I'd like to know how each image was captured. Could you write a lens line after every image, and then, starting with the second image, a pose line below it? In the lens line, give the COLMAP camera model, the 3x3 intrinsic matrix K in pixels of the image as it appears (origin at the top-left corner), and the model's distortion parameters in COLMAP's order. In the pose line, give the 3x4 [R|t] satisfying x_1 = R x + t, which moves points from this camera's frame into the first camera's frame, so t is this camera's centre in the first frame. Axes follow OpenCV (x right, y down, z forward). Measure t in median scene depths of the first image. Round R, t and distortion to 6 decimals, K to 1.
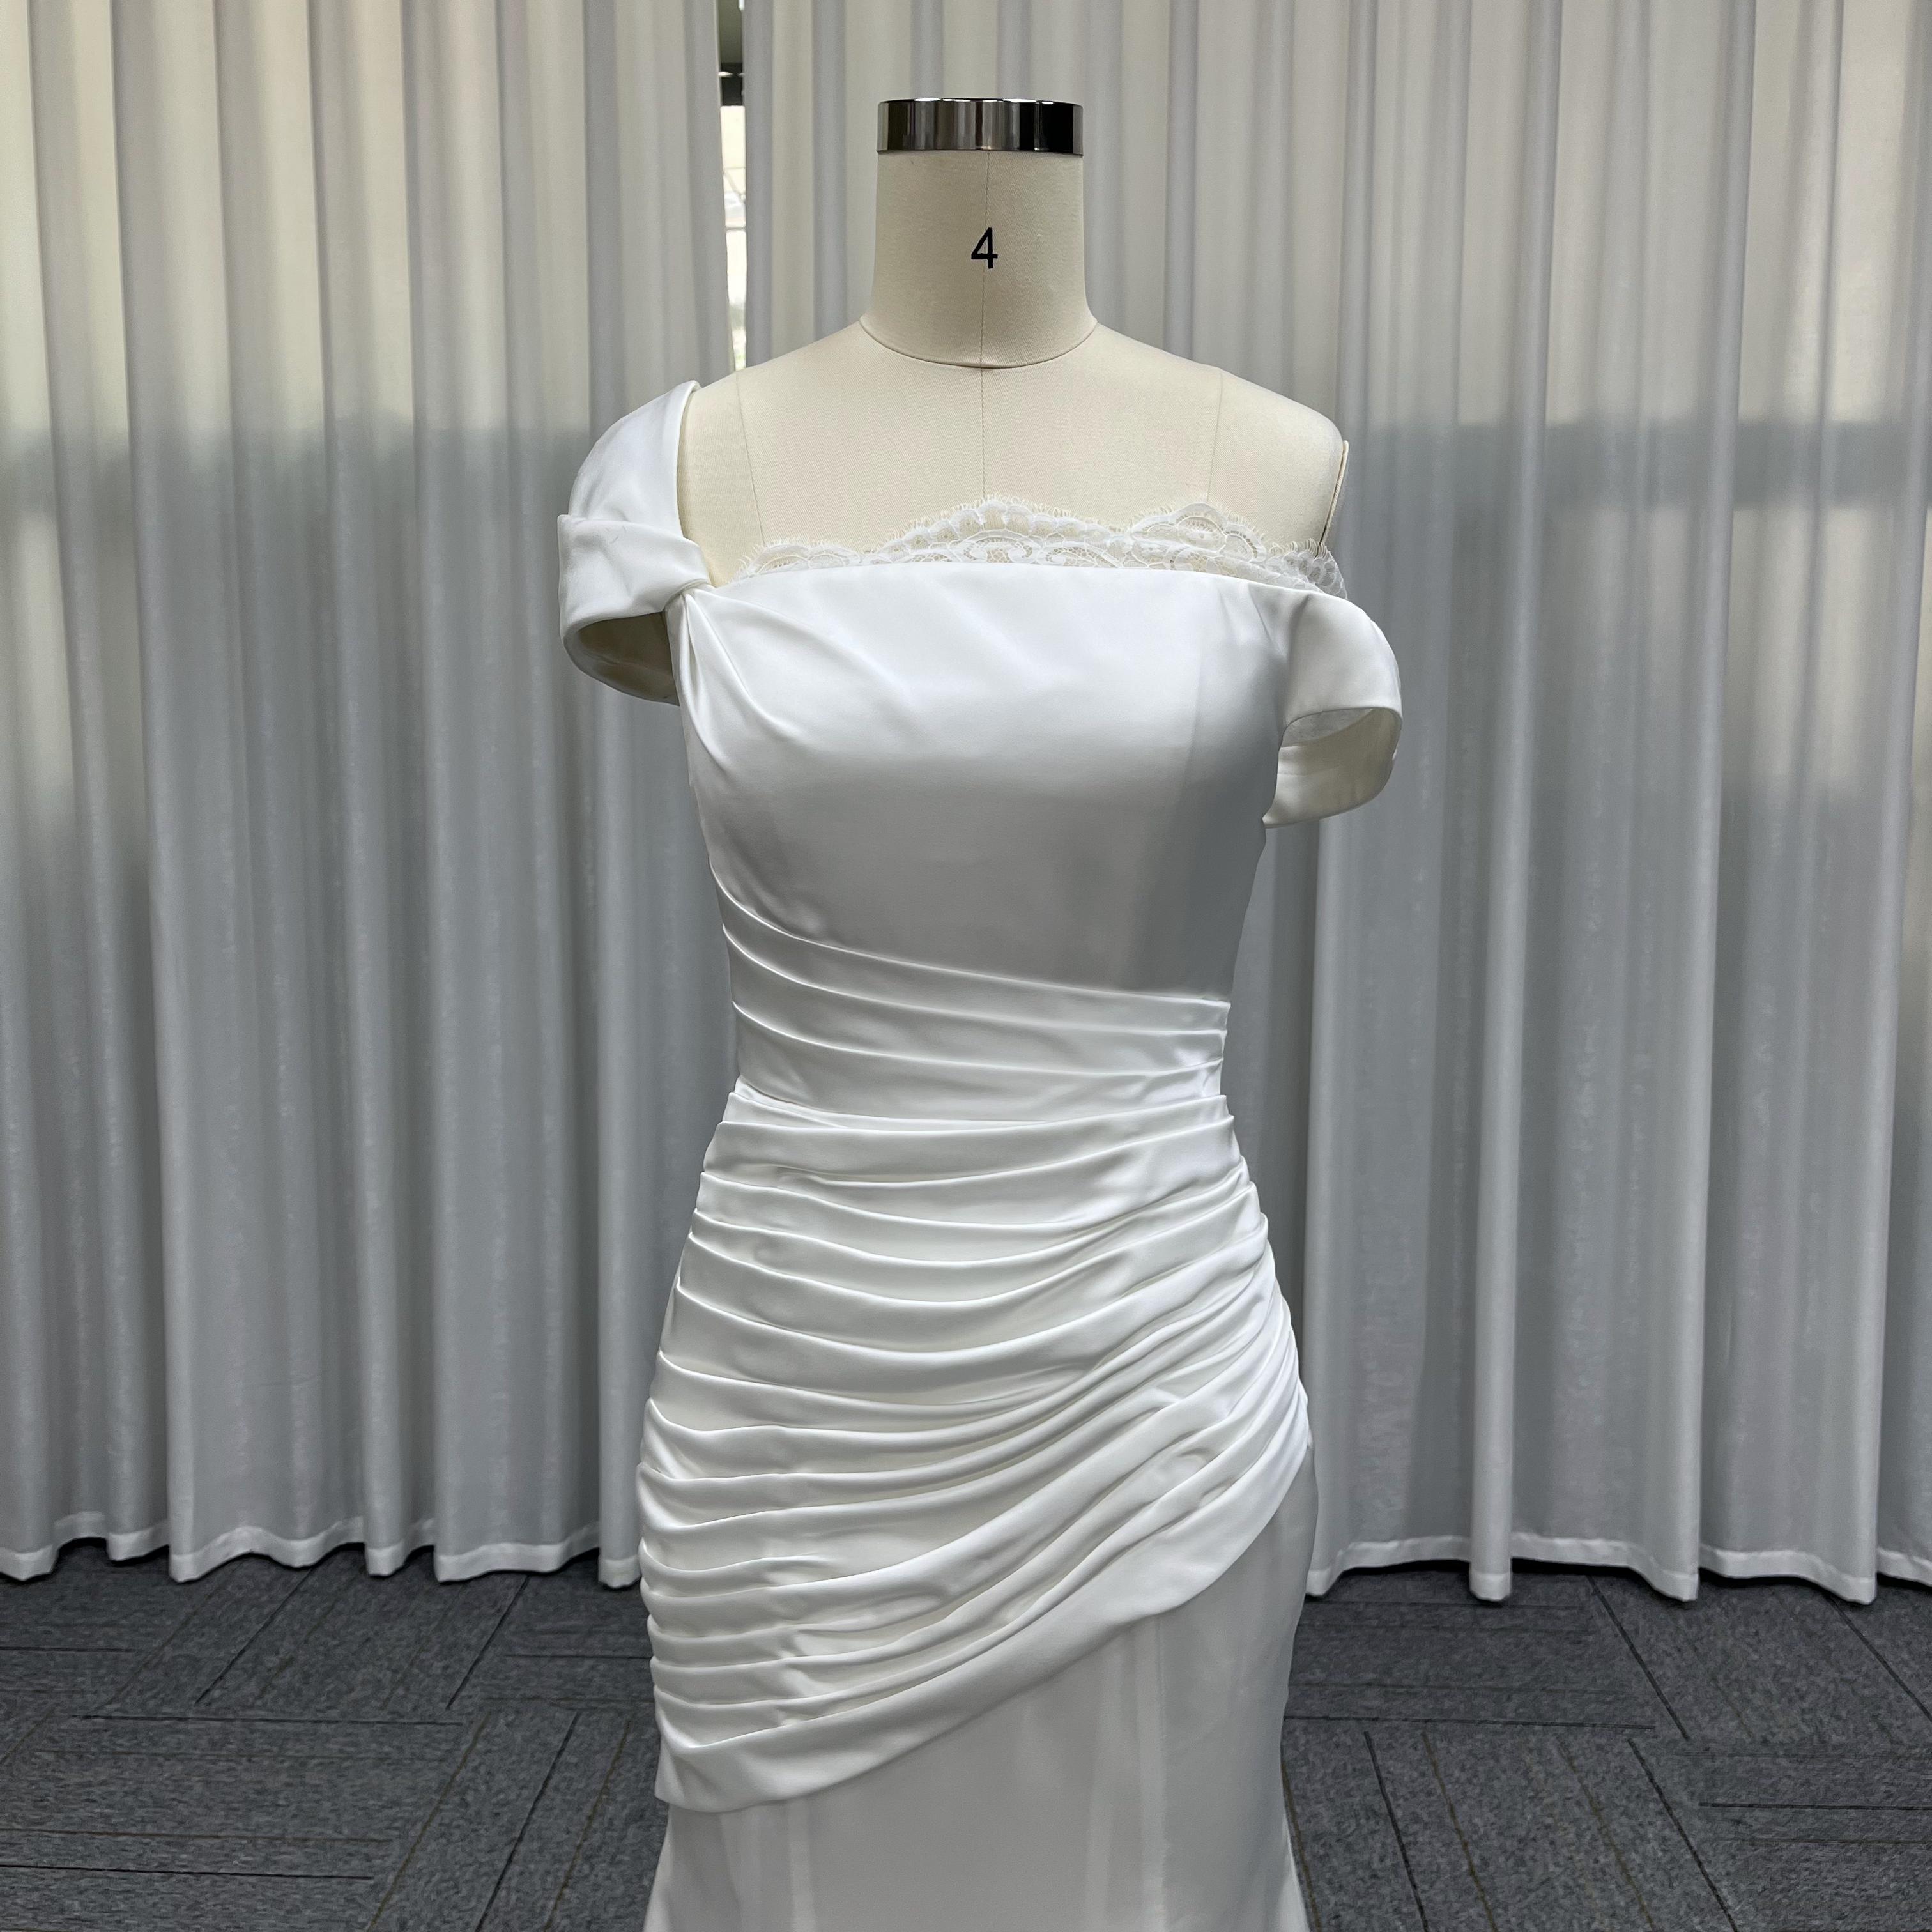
lens RADIAL K [[1972.3, 0, 979.7], [0, 1972.3, 965.1], [0, 0, 1]] dist [0.025528, 0.000000]
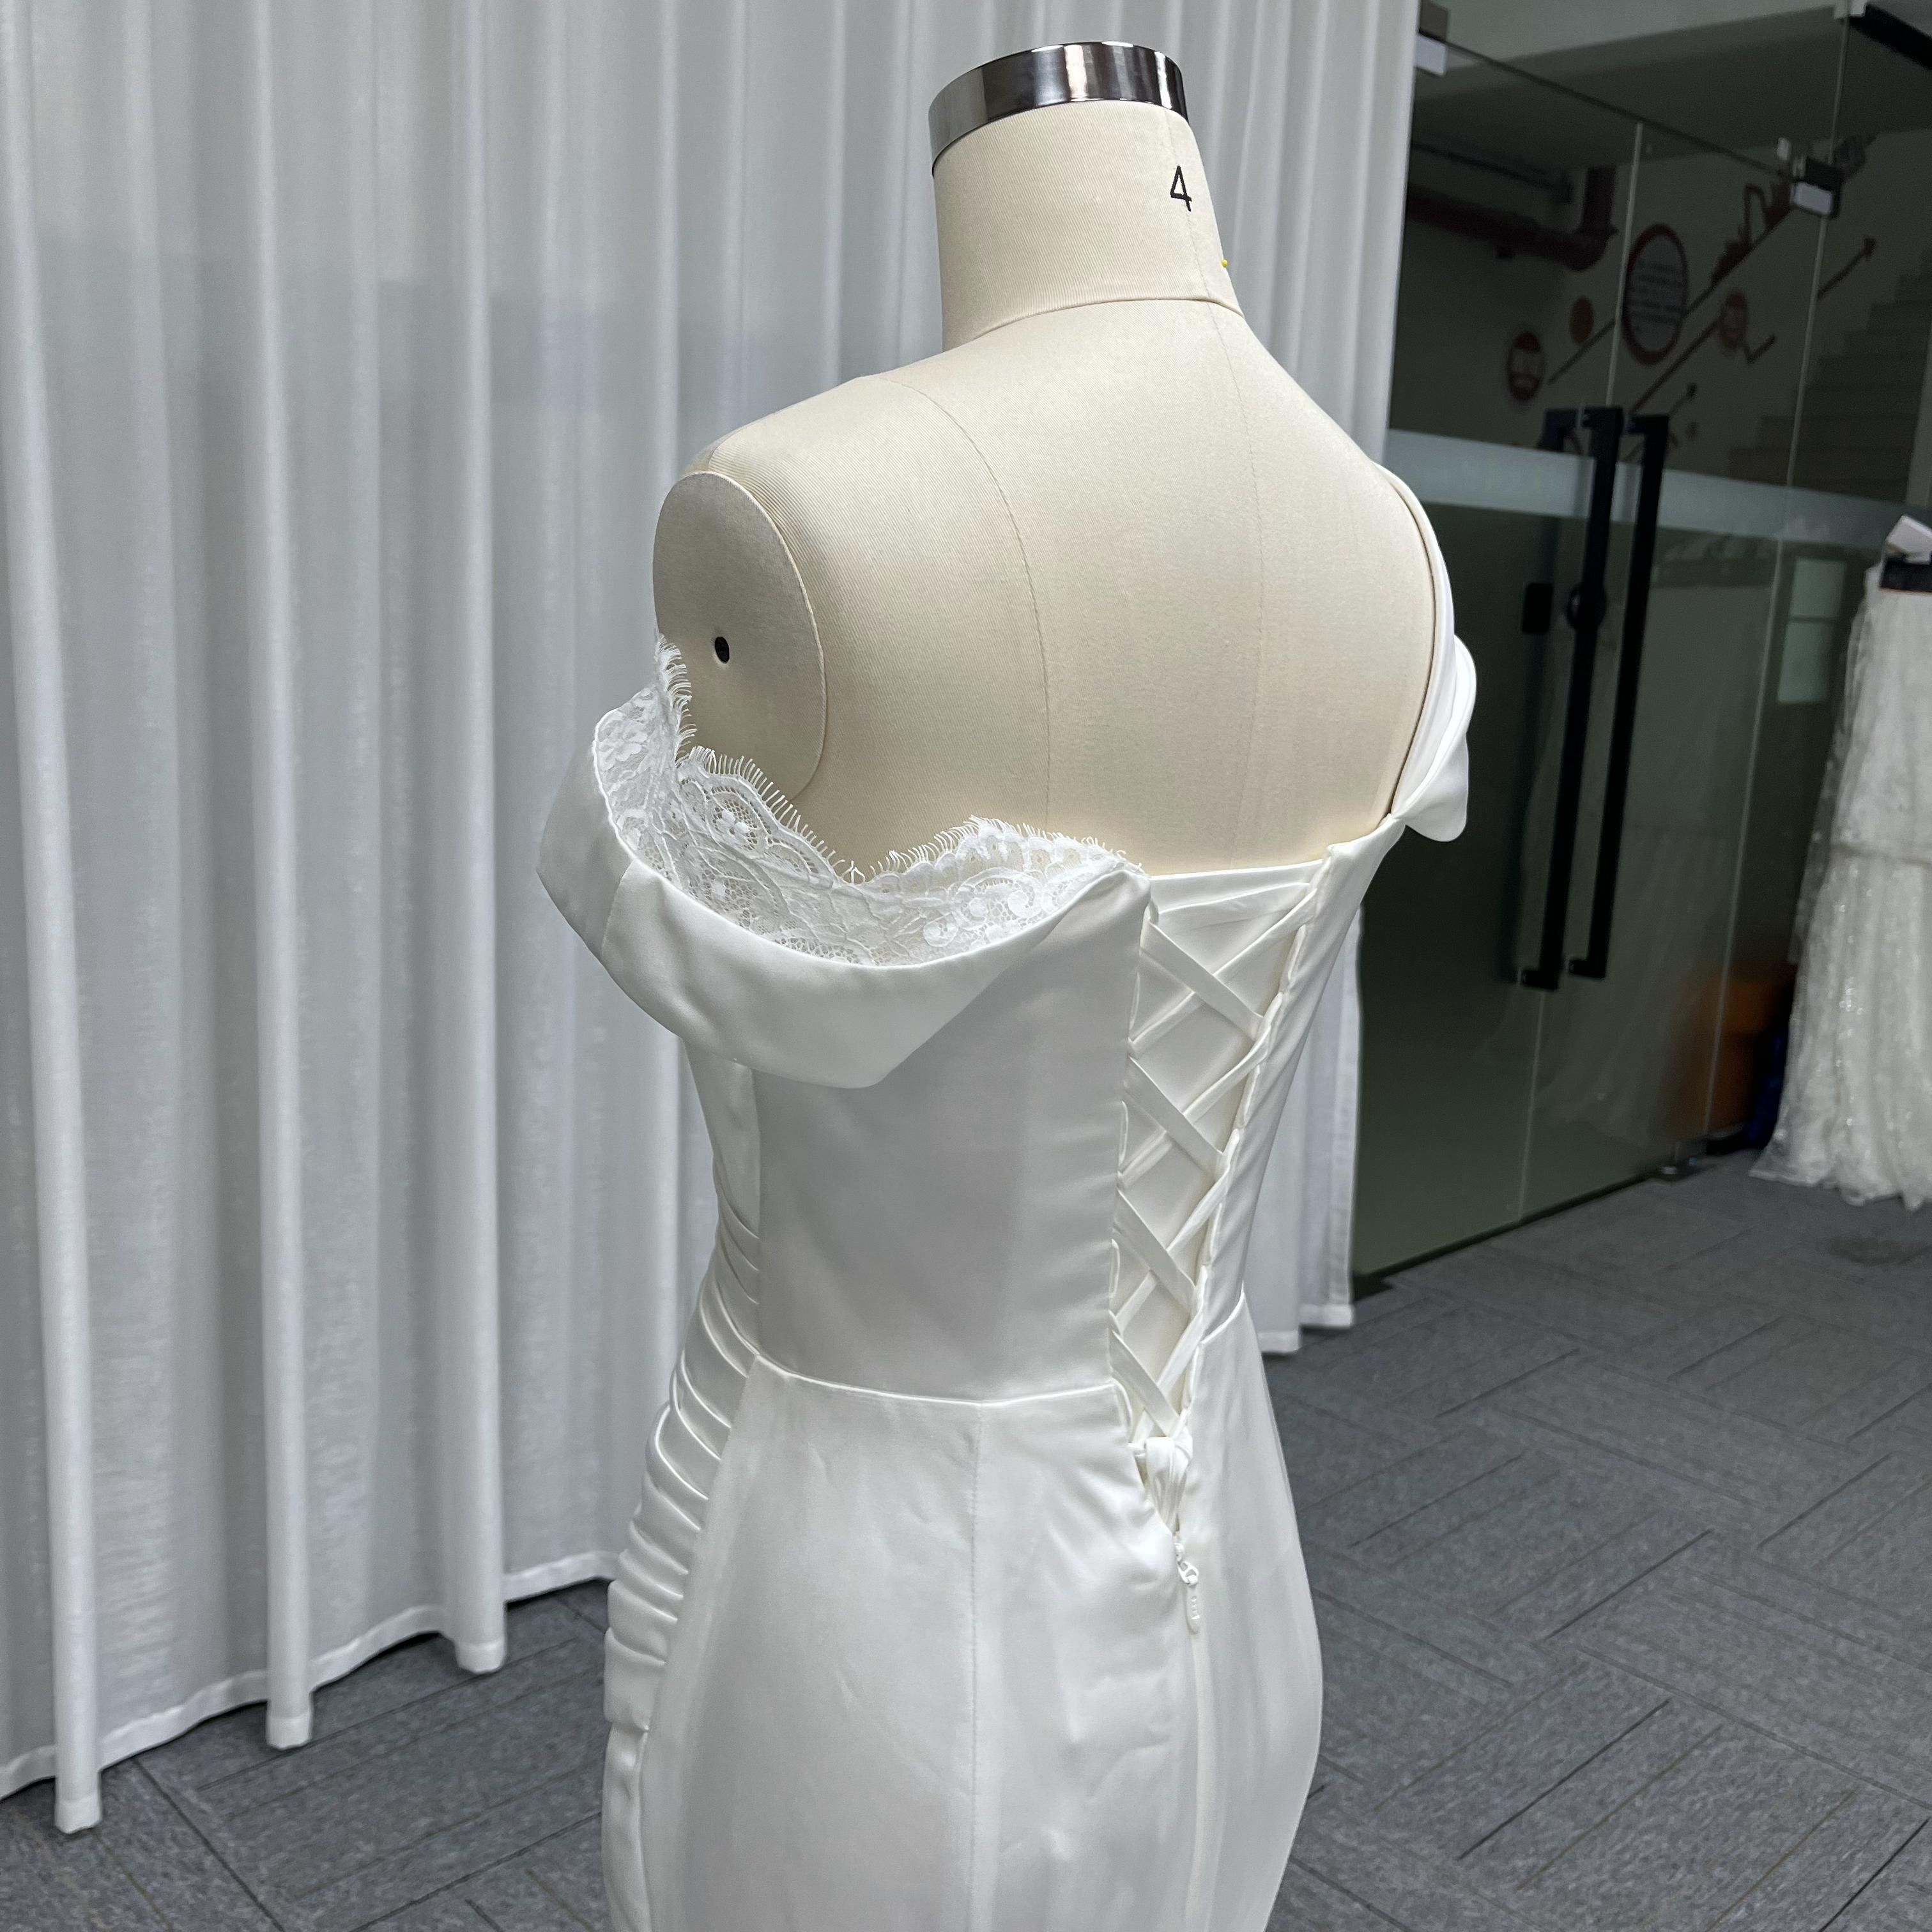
lens RADIAL K [[1972.3, 0, 978.6], [0, 1972.3, 974.0], [0, 0, 1]] dist [0.025528, 0.000000]
pose [[0.688400, -0.115490, 0.716078, -0.187453], [0.048429, 0.992358, 0.113492, -0.073536], [-0.723712, -0.043449, 0.688733, 0.259046]]
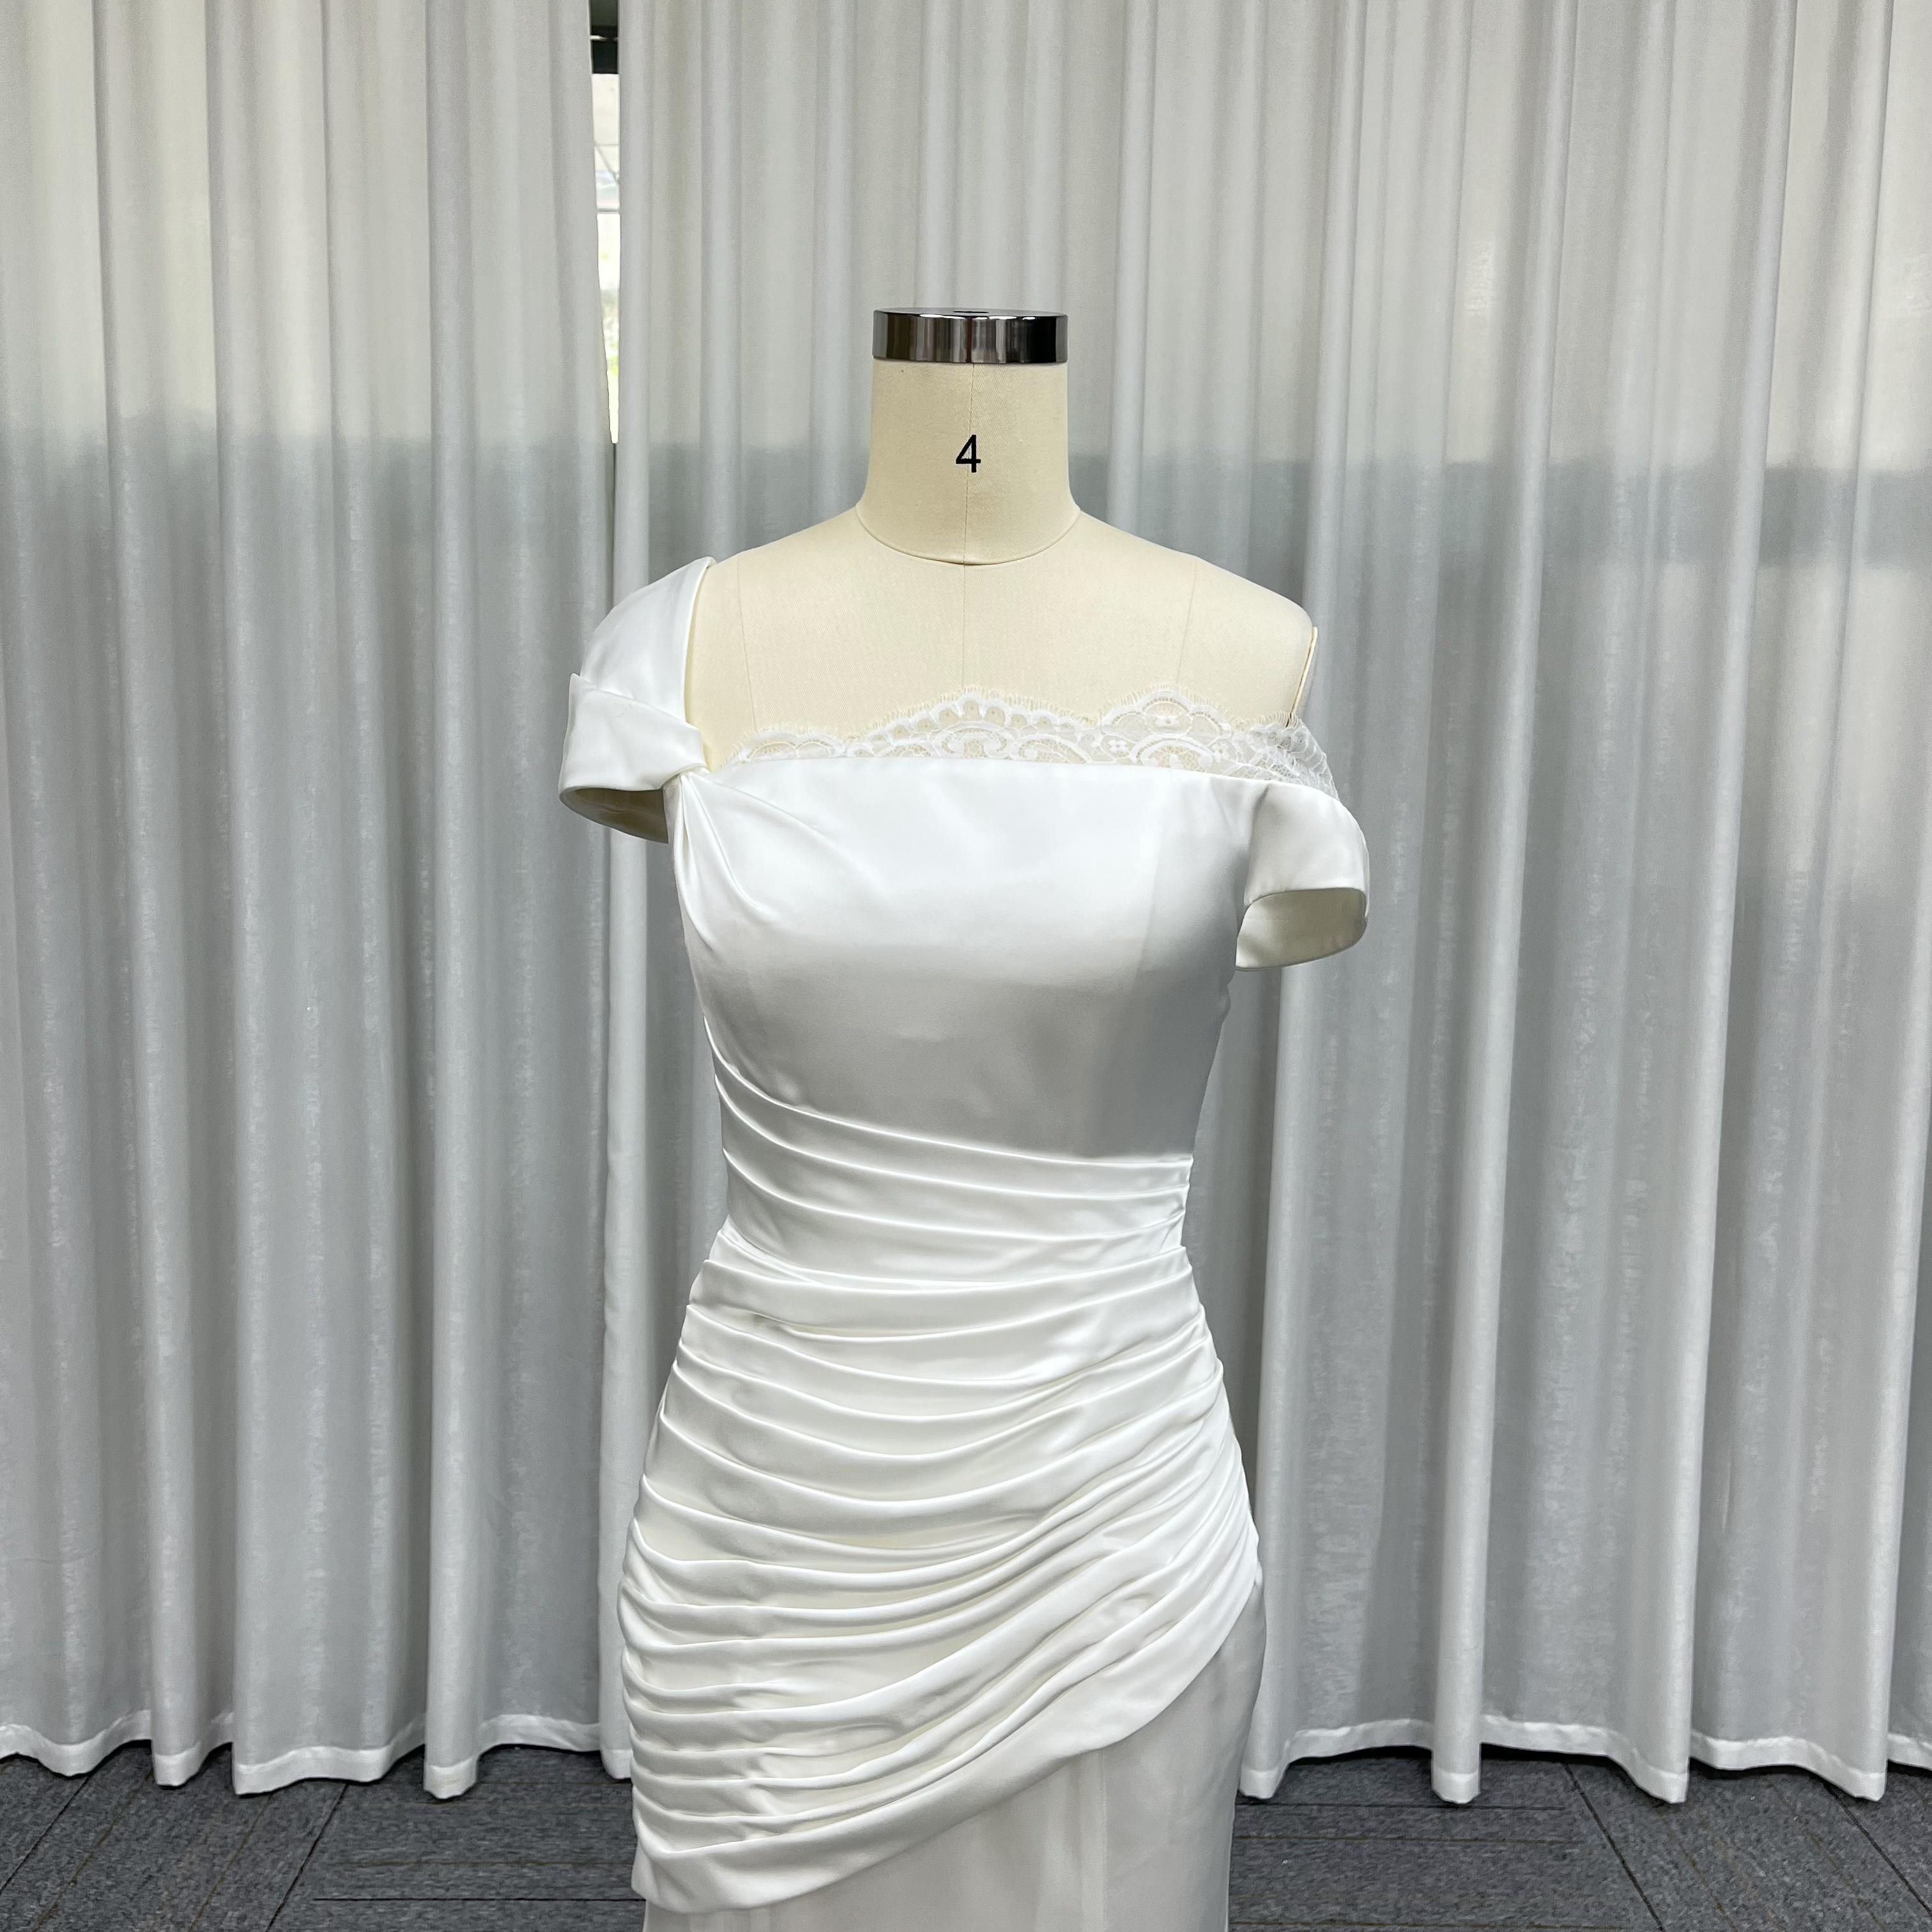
lens RADIAL K [[1972.3, 0, 965.0], [0, 1972.3, 976.5], [0, 0, 1]] dist [0.025528, 0.000000]
pose [[0.998190, 0.010064, 0.059291, -0.017460], [-0.010603, 0.999905, 0.008780, -0.051648], [-0.059197, -0.009393, 0.998202, 0.139995]]
